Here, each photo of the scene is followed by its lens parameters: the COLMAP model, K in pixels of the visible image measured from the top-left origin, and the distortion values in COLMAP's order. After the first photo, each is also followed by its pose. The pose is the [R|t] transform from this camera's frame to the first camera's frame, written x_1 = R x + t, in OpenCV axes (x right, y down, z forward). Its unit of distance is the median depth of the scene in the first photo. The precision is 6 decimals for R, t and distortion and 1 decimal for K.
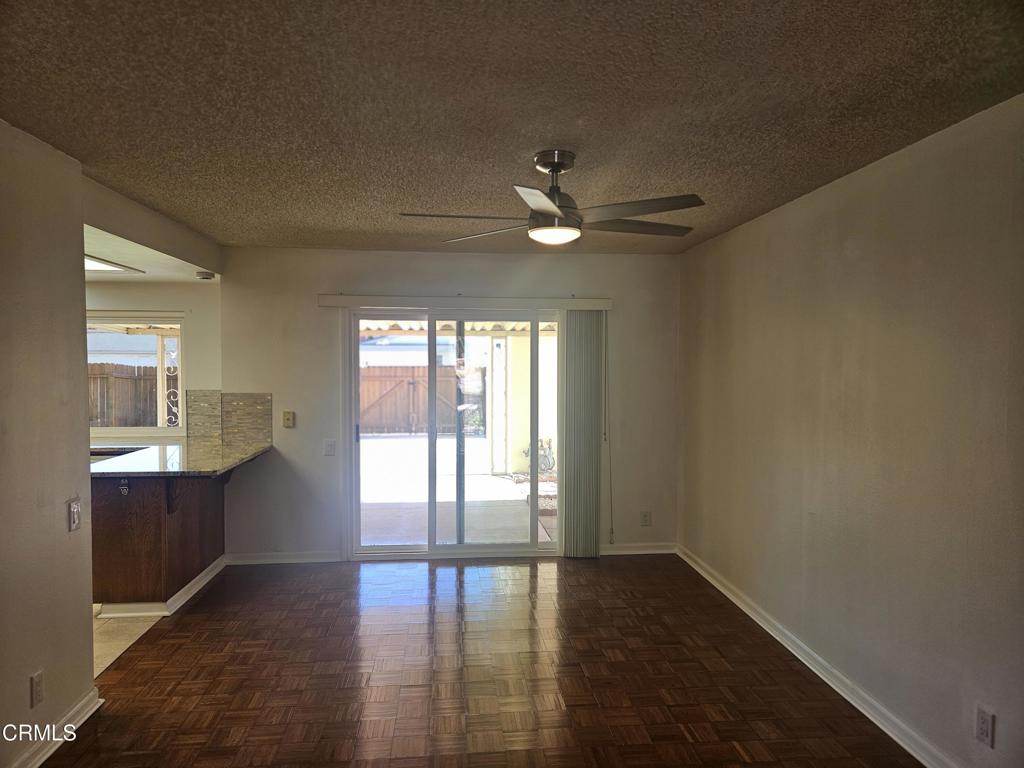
lens RADIAL K [[682.1, 0, 510.0], [0, 682.1, 388.5], [0, 0, 1]] dist [0.057614, -0.043123]
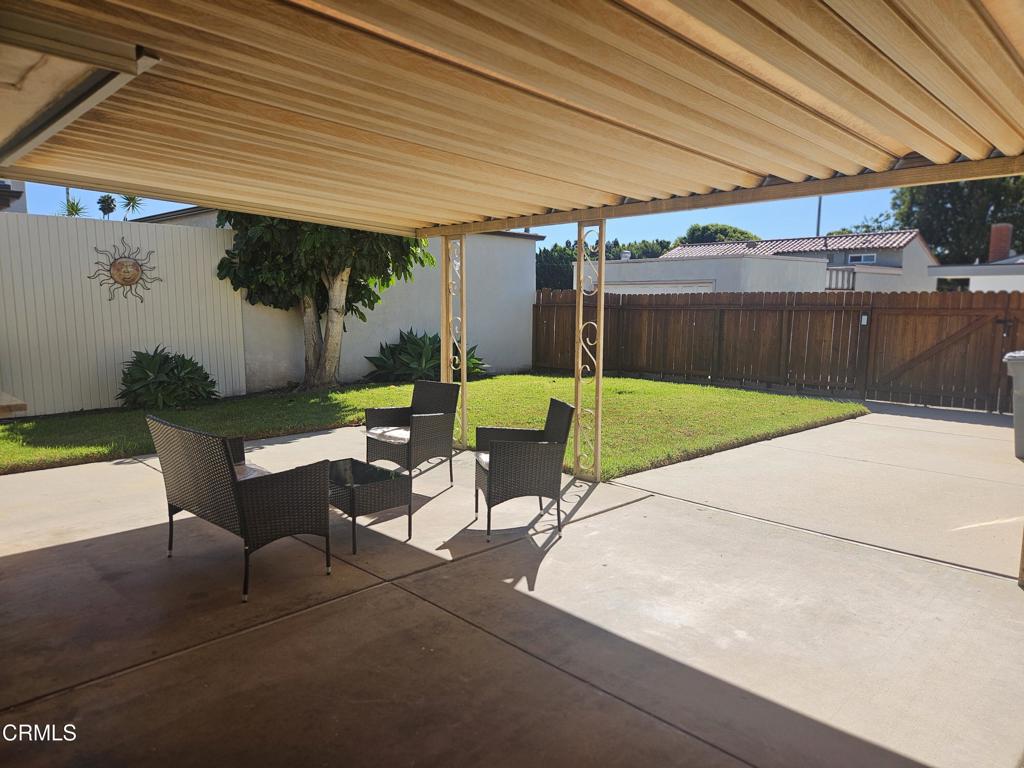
lens RADIAL K [[682.1, 0, 519.7], [0, 682.1, 405.4], [0, 0, 1]] dist [0.057614, -0.043123]
pose [[0.643690, 0.118638, -0.756035, 0.131914], [-0.031278, 0.991164, 0.128905, -0.001433], [0.764647, -0.059327, 0.641713, 1.126888]]
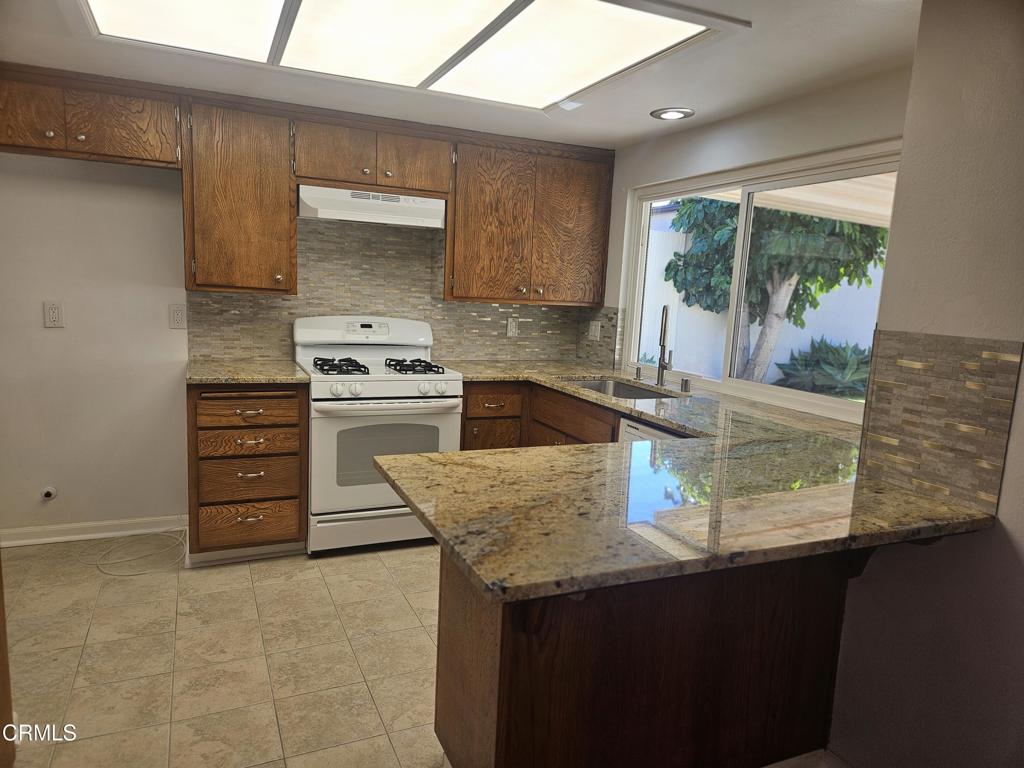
lens RADIAL K [[682.1, 0, 511.4], [0, 682.1, 392.1], [0, 0, 1]] dist [0.057614, -0.043123]
pose [[0.320554, 0.155924, -0.934309, -0.140664], [-0.080166, 0.987286, 0.137260, 0.004552], [0.943832, 0.030900, 0.328978, 0.699203]]
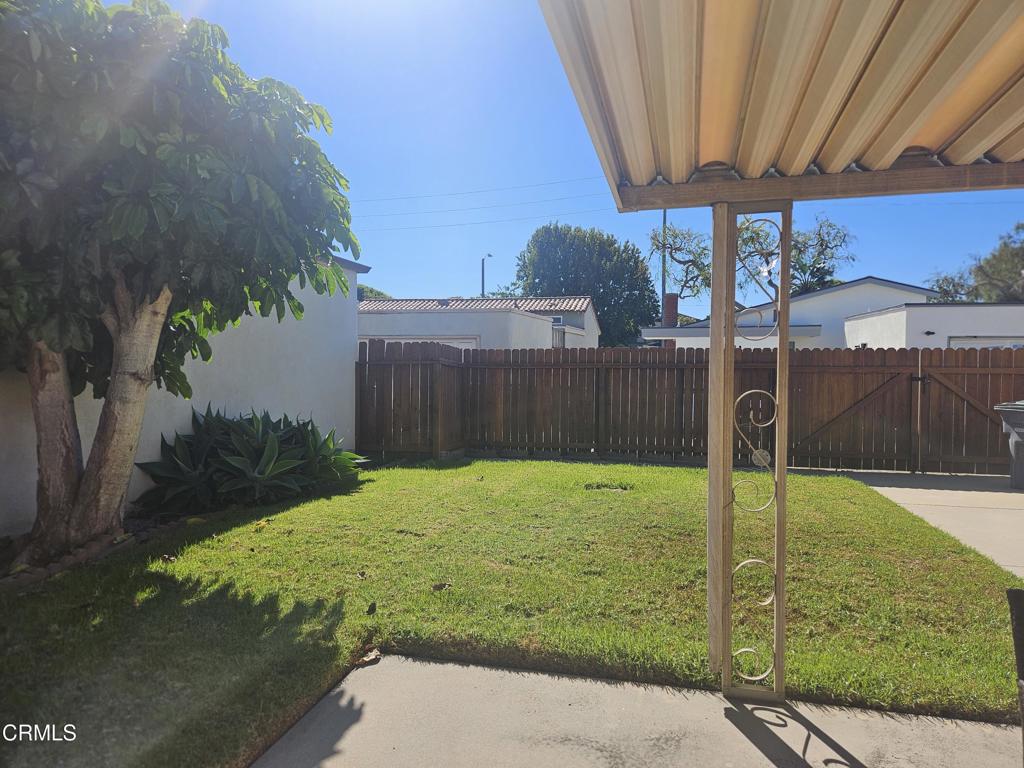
lens RADIAL K [[682.1, 0, 516.8], [0, 682.1, 384.9], [0, 0, 1]] dist [0.057614, -0.043123]
pose [[0.946525, 0.013764, -0.322336, -0.910021], [-0.013603, 0.999904, 0.002753, 0.000025], [0.322343, 0.001779, 0.946621, 1.282552]]
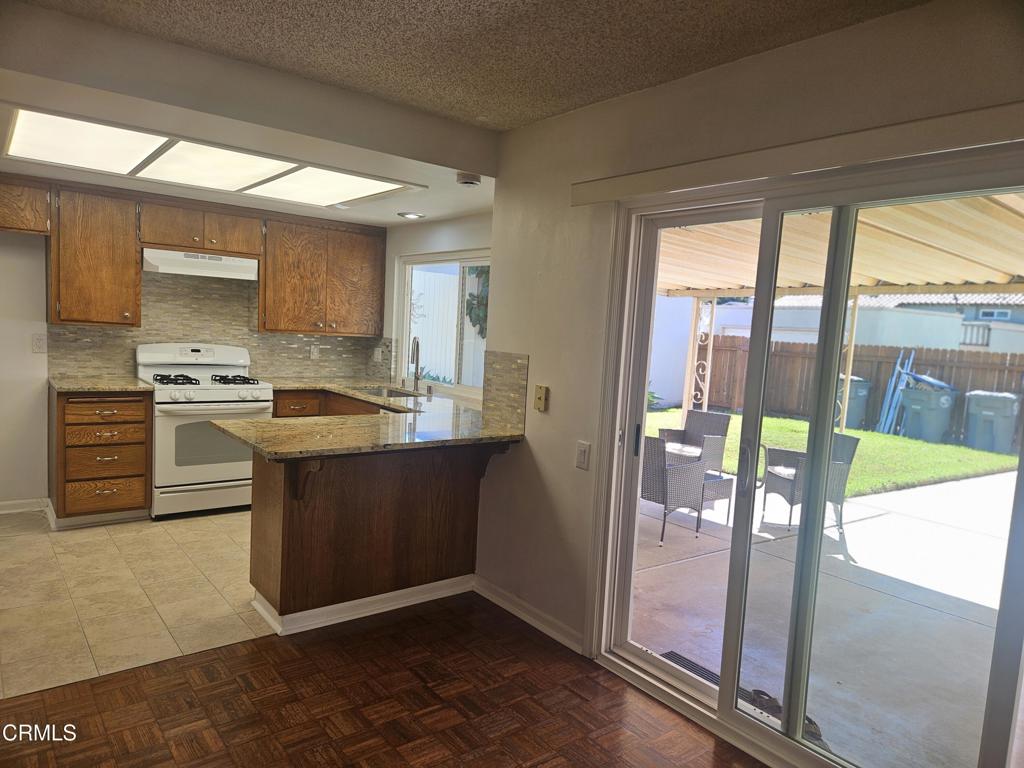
lens RADIAL K [[682.1, 0, 516.9], [0, 682.1, 396.7], [0, 0, 1]] dist [0.057614, -0.043123]
pose [[0.541640, 0.112602, -0.833035, 0.182073], [-0.085141, 0.993240, 0.078898, -0.003652], [0.836288, 0.028192, 0.547566, 0.638622]]
